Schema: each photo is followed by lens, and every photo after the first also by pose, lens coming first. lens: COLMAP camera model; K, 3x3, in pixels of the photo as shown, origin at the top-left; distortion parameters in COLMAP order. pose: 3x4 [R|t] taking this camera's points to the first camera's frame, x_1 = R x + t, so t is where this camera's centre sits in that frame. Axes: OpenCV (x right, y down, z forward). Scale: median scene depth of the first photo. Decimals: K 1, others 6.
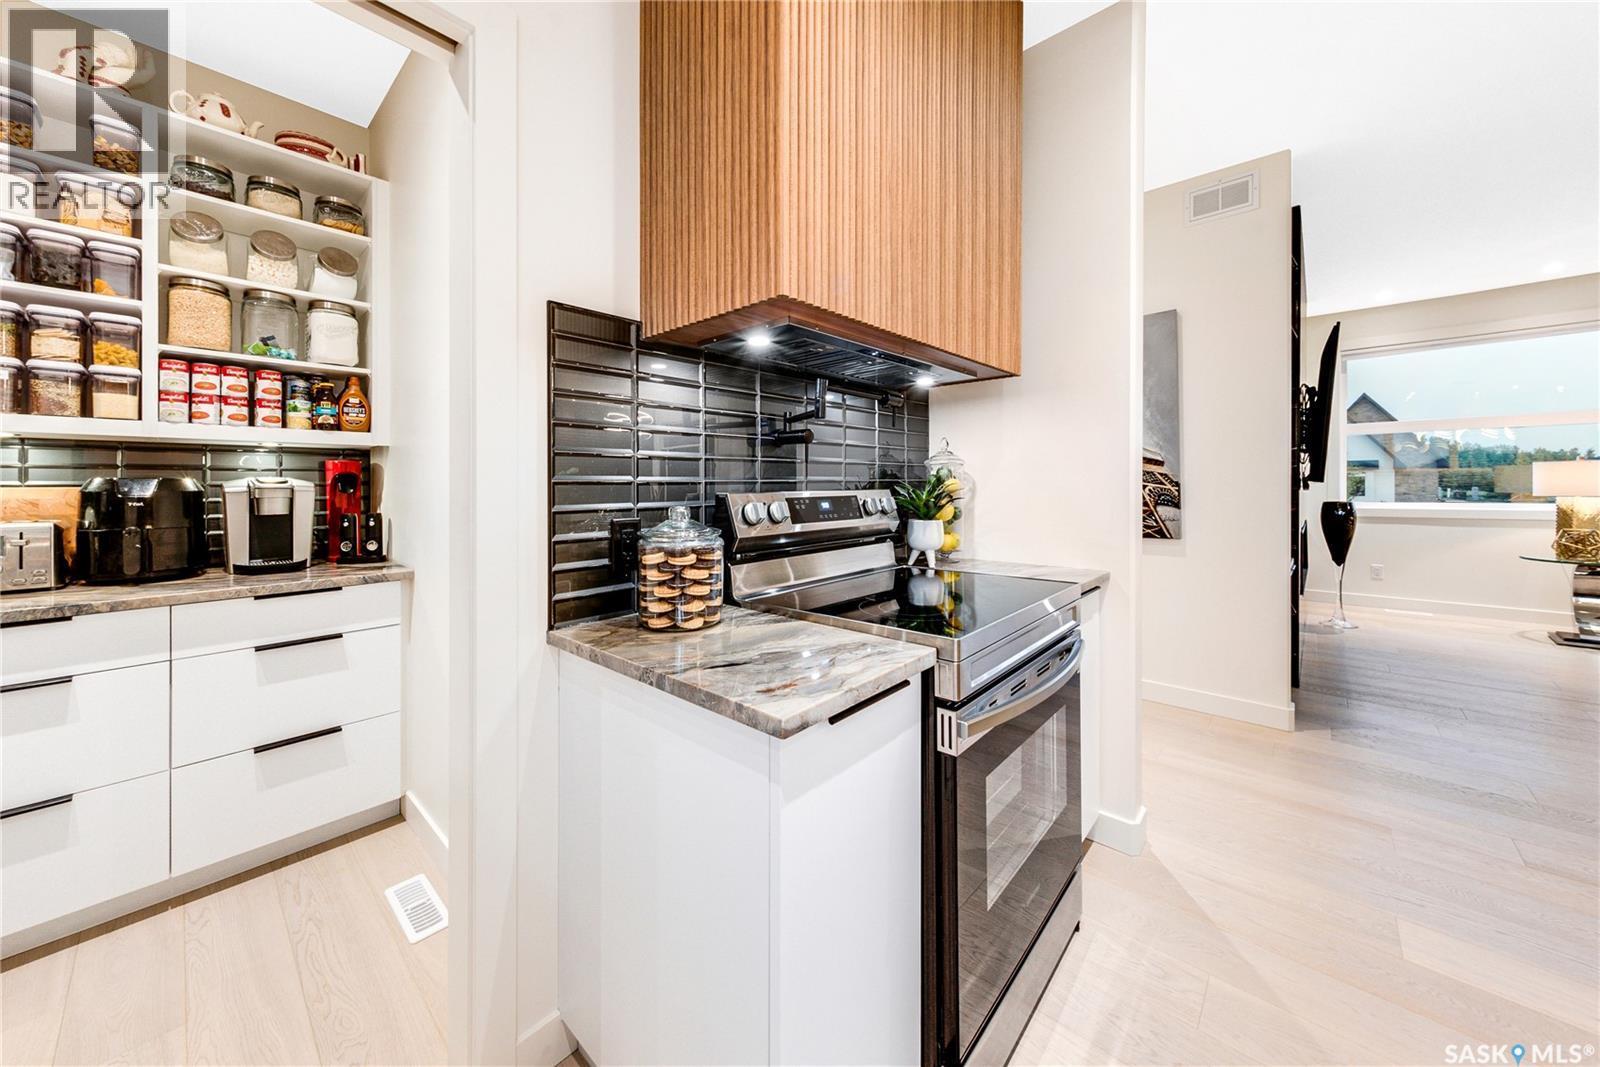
lens RADIAL K [[581.8, 0, 795.4], [0, 581.8, 485.7], [0, 0, 1]] dist [-0.002075, -0.000544]
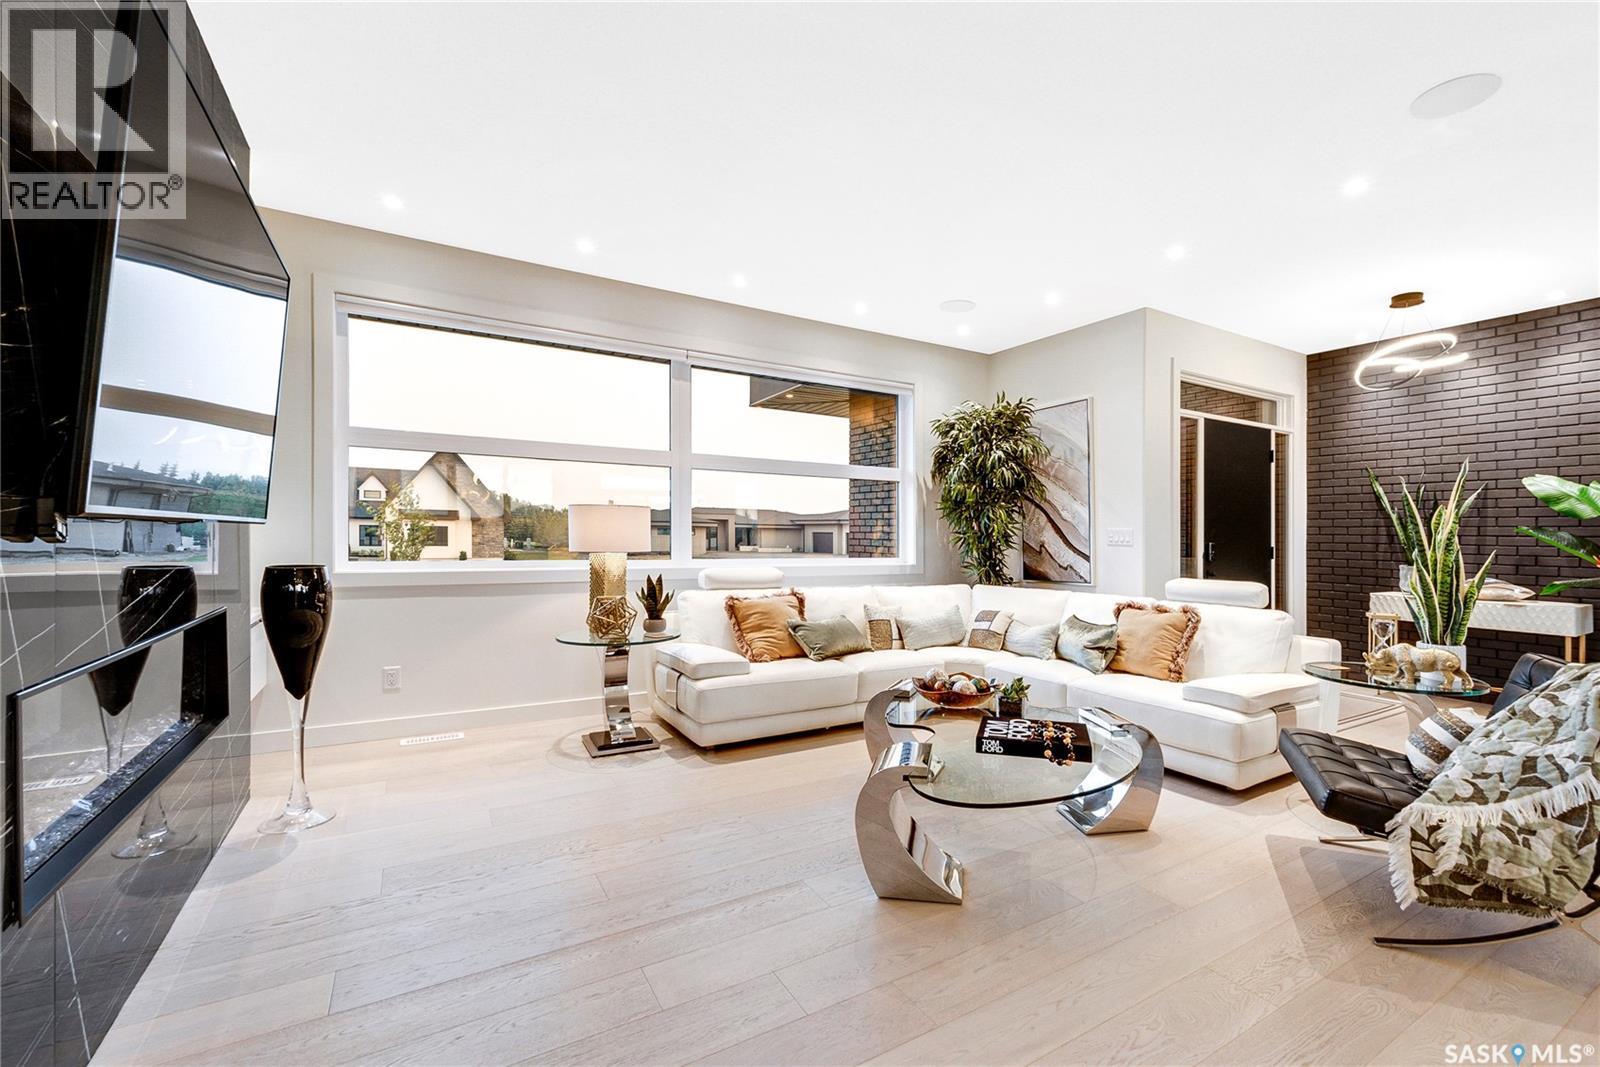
lens RADIAL K [[643.4, 0, 800.0], [0, 643.4, 533.5], [0, 0, 1]] dist [-0.000236, -0.000031]
pose [[0.304659, 0.013220, 0.952370, 0.562933], [-0.011219, 0.999884, -0.010291, 0.002812], [-0.952395, -0.007550, 0.304772, 0.452060]]
